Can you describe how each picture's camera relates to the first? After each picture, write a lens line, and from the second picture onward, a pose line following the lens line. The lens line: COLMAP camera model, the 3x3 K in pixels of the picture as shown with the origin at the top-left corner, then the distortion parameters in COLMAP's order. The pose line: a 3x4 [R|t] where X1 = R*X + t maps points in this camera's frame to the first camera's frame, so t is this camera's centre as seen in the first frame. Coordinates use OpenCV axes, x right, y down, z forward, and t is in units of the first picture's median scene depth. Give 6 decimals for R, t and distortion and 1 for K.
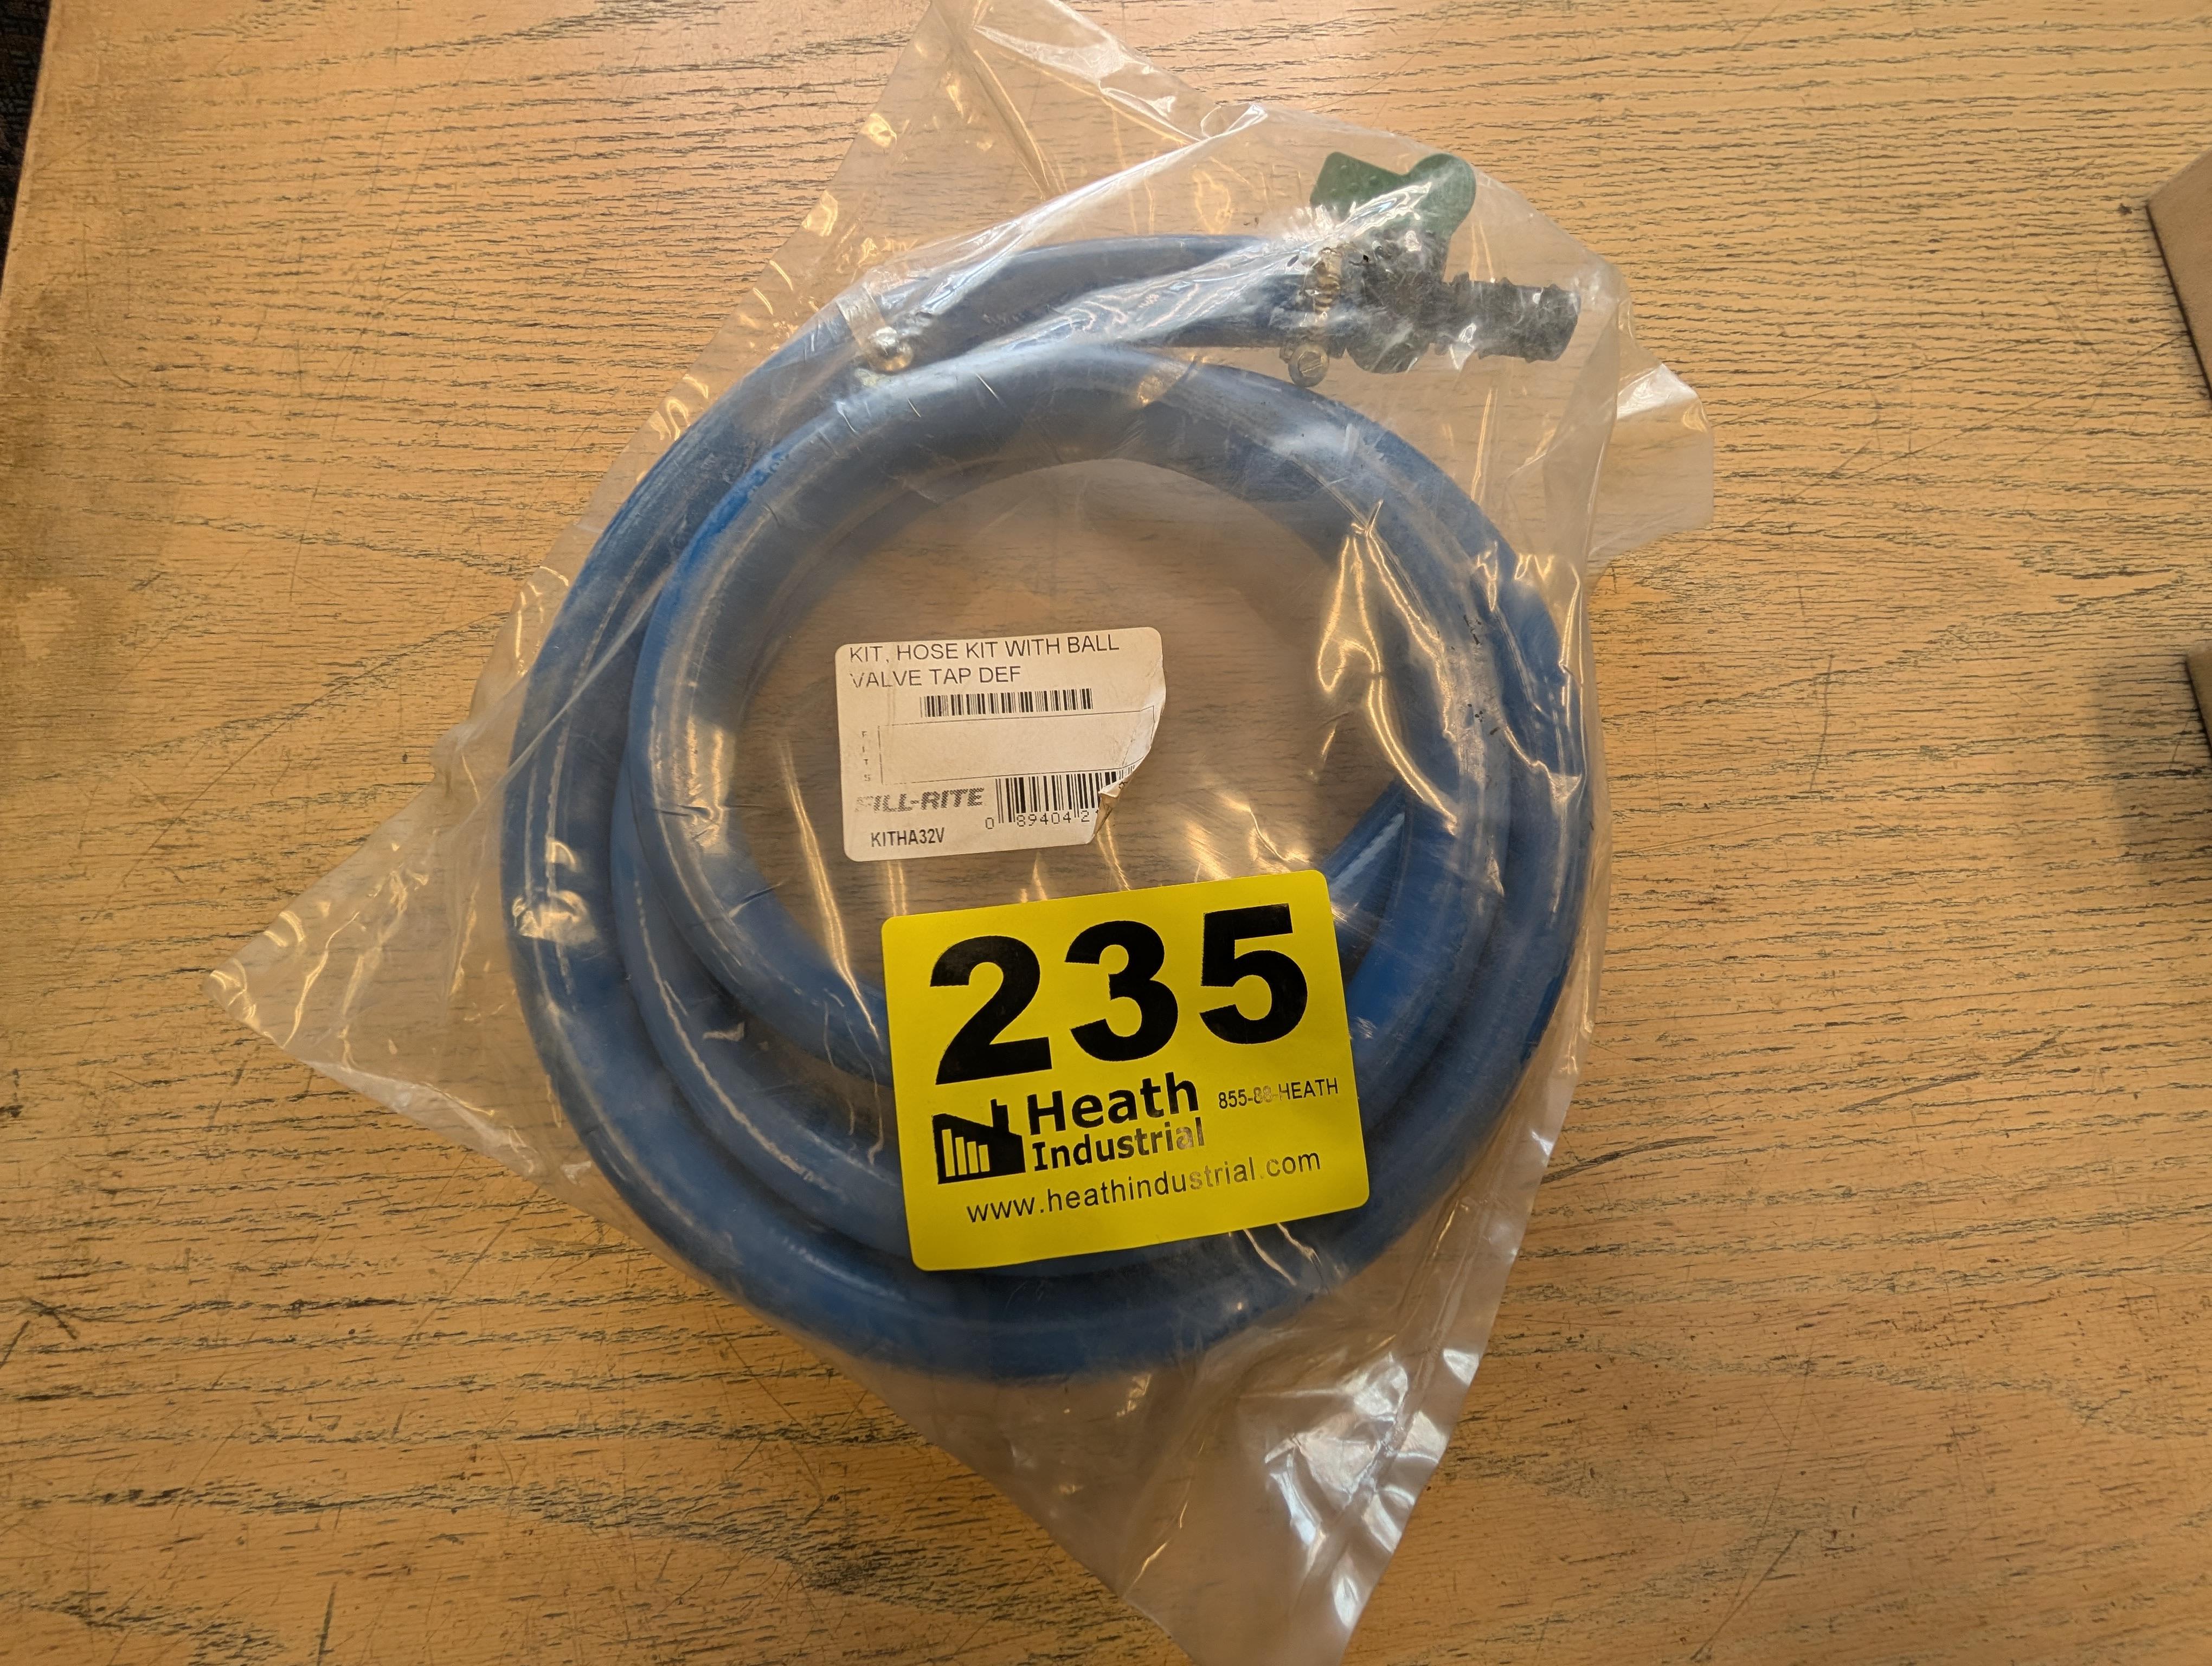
lens RADIAL K [[858.1, 0, 1112.1], [0, 858.1, 835.1], [0, 0, 1]] dist [0.000870, 0.000012]
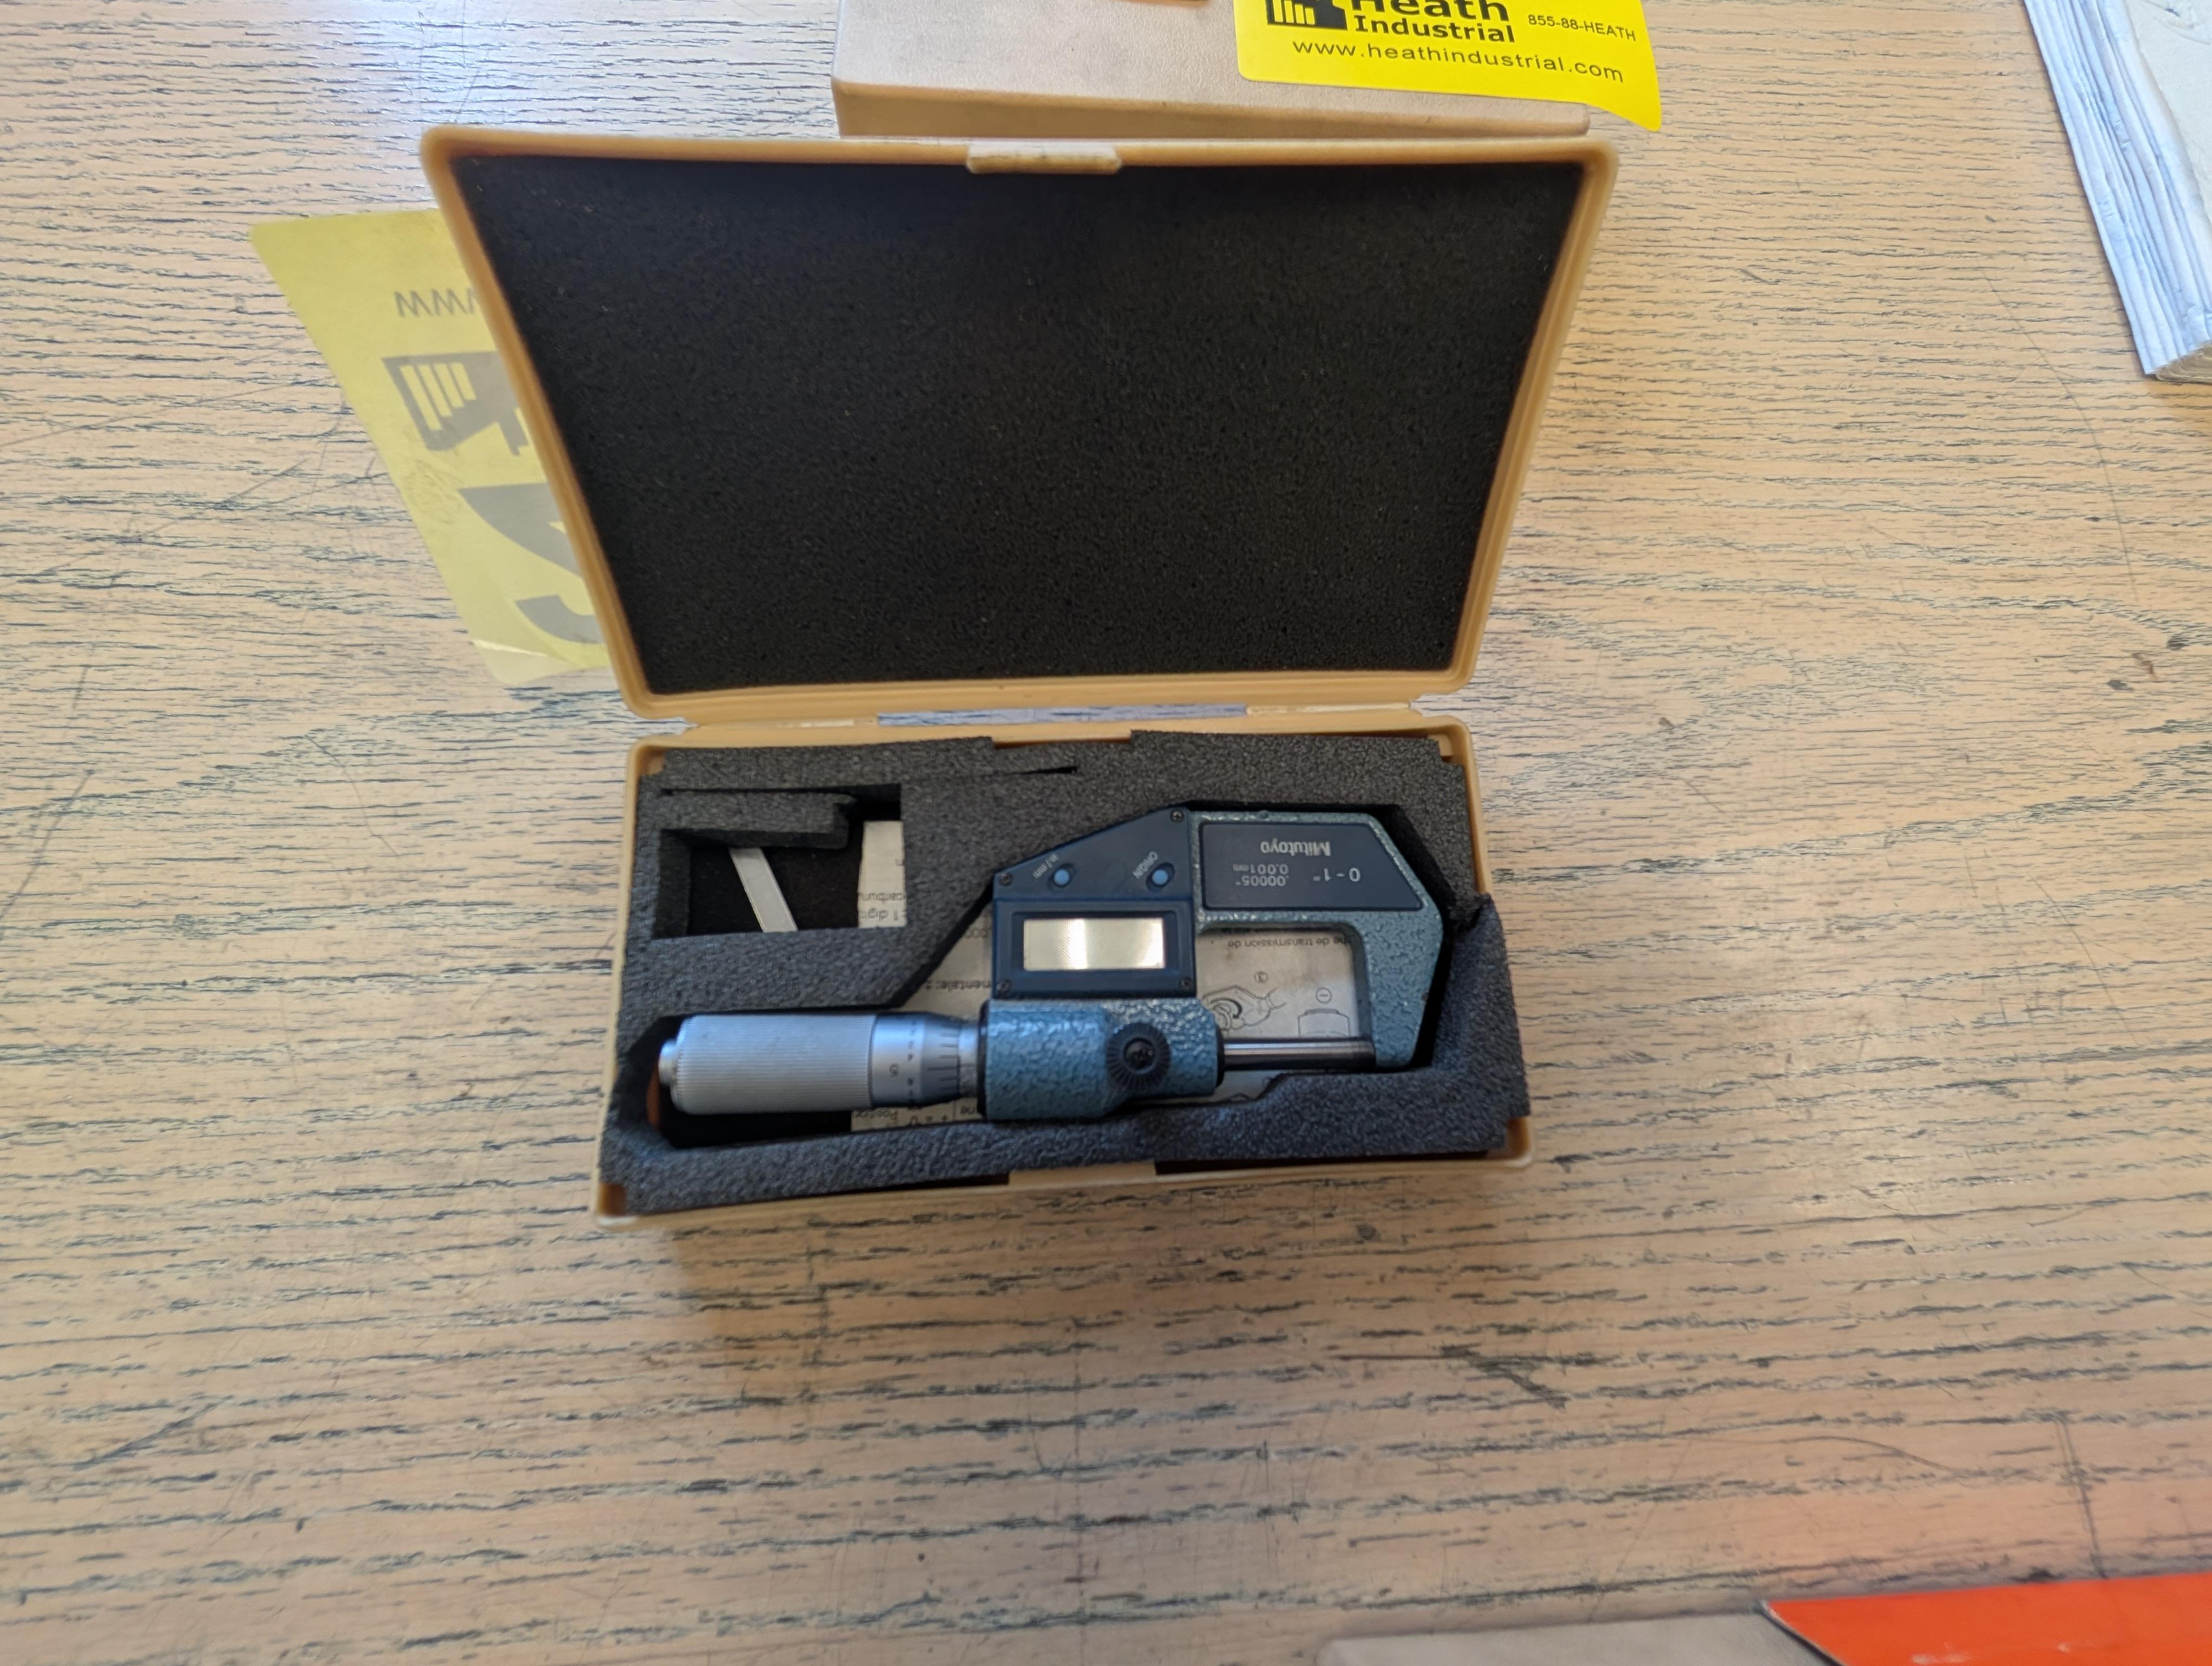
lens RADIAL K [[858.1, 0, 1112.1], [0, 858.1, 835.1], [0, 0, 1]] dist [0.000870, 0.000012]
pose [[0.999713, 0.023931, 0.000528, 1.610680], [-0.023855, 0.997881, -0.060540, -0.139004], [-0.001976, 0.060510, 0.998166, 0.348168]]
